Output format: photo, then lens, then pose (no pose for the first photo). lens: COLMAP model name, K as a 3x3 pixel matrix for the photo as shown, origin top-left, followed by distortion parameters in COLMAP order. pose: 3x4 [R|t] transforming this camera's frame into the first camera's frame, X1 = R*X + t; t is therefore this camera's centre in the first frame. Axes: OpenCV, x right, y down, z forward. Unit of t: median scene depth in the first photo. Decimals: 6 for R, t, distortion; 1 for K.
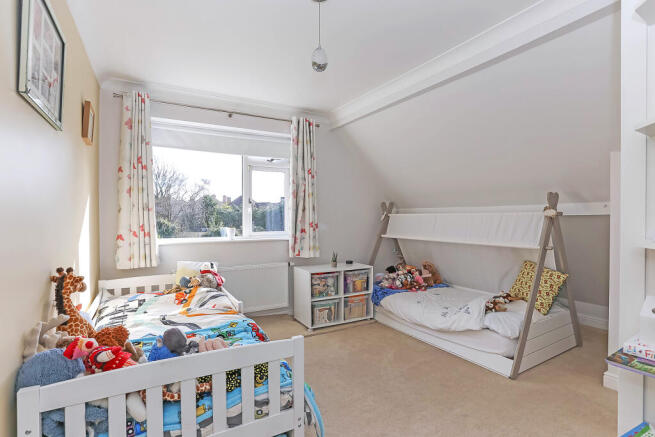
lens RADIAL K [[322.0, 0, 327.5], [0, 322.0, 218.5], [0, 0, 1]] dist [-0.032590, 0.000778]
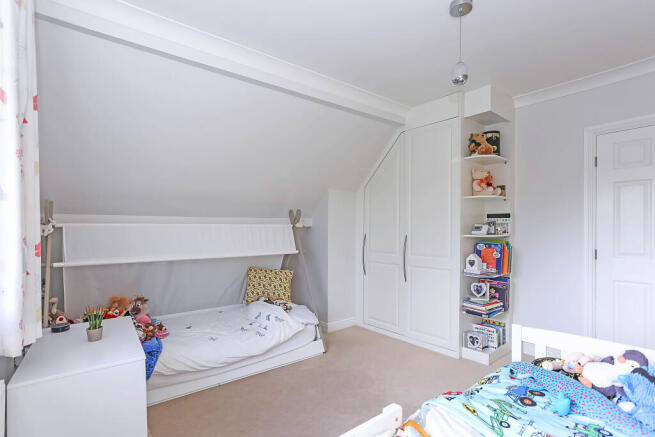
lens RADIAL K [[329.5, 0, 327.7], [0, 329.5, 230.2], [0, 0, 1]] dist [-0.000747, 0.000055]
pose [[-0.145830, -0.004266, 0.989300, -0.621799], [0.007807, 0.999955, 0.005463, -0.001825], [-0.989279, 0.008520, -0.145790, 0.968212]]
